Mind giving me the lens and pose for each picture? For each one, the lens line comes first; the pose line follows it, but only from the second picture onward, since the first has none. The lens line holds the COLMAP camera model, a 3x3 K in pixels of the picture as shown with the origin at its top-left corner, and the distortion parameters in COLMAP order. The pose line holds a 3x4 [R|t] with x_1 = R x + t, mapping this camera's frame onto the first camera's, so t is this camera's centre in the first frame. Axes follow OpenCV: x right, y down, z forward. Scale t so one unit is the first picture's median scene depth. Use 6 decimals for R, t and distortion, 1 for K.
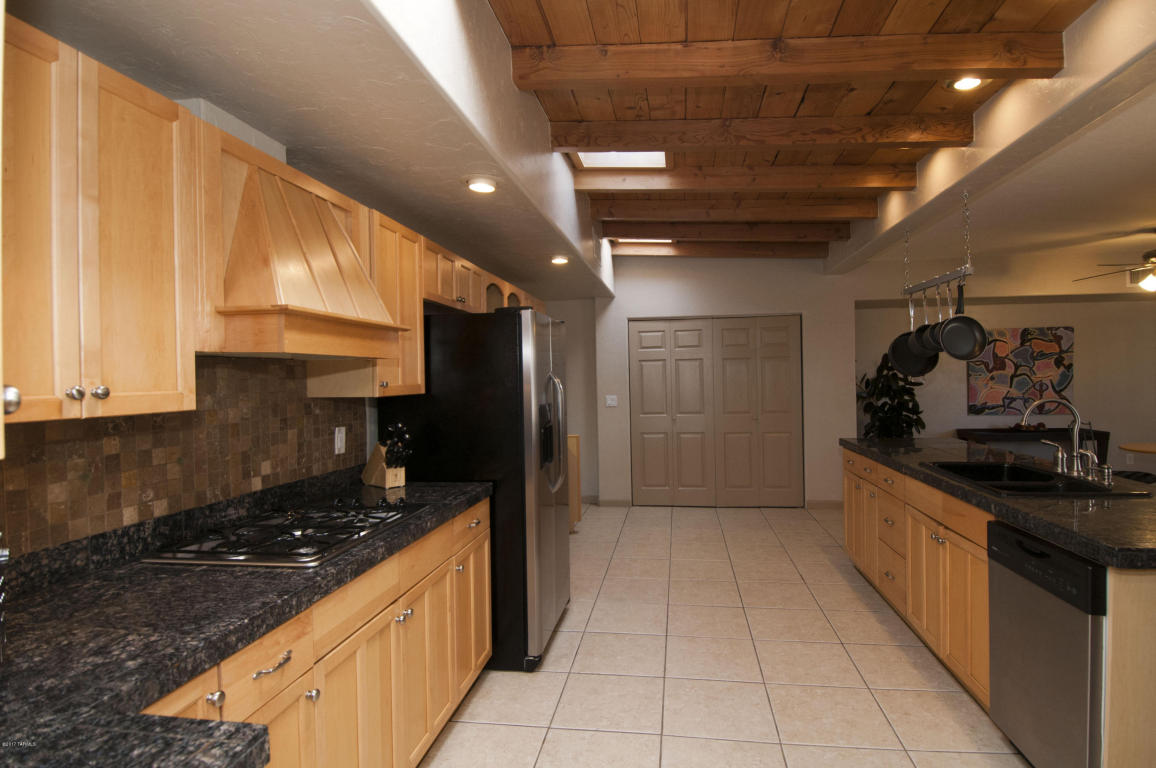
lens RADIAL K [[592.1, 0, 573.4], [0, 592.1, 381.0], [0, 0, 1]] dist [0.017544, -0.018107]
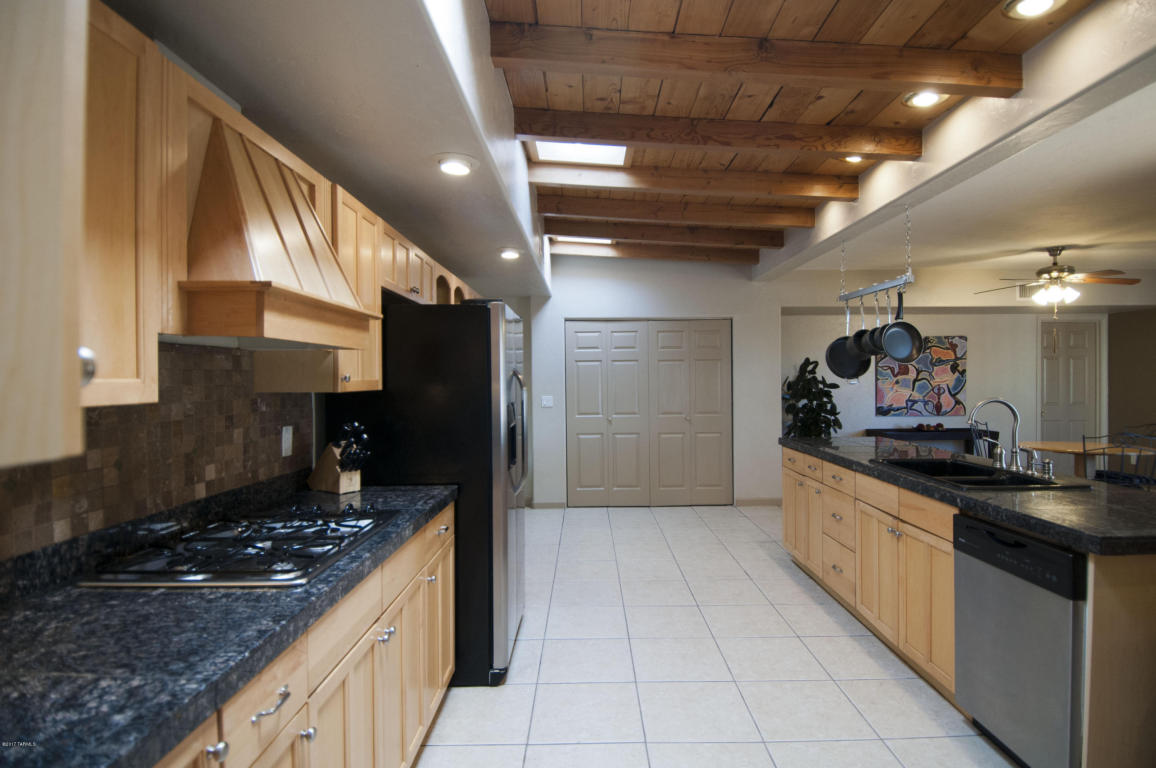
lens RADIAL K [[592.1, 0, 572.5], [0, 592.1, 381.3], [0, 0, 1]] dist [0.017544, -0.018107]
pose [[0.988655, 0.010549, 0.149833, -0.114828], [-0.010114, 0.999942, -0.003664, 0.009939], [-0.149863, 0.002107, 0.988704, 0.053789]]
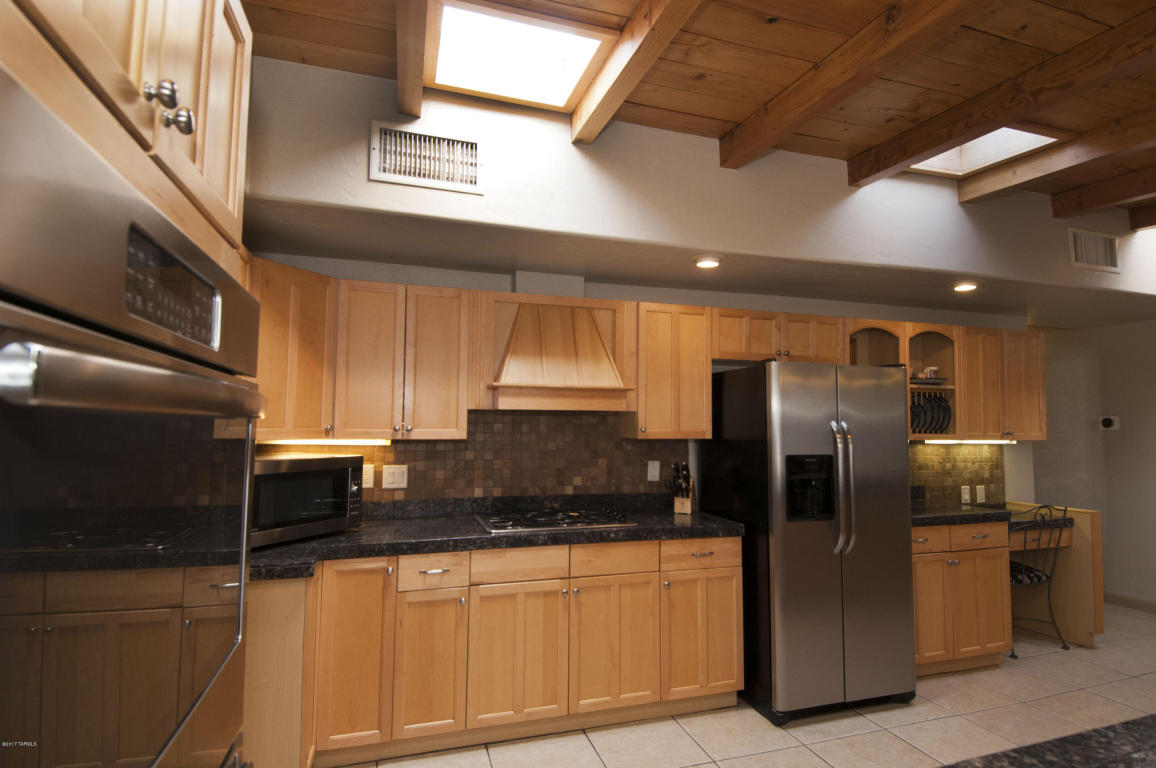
lens RADIAL K [[592.1, 0, 606.1], [0, 592.1, 380.9], [0, 0, 1]] dist [0.017544, -0.018107]
pose [[0.466580, -0.041466, -0.883507, 0.826628], [-0.019973, 0.998152, -0.057394, -0.025737], [0.884254, 0.044425, 0.464889, 0.308699]]
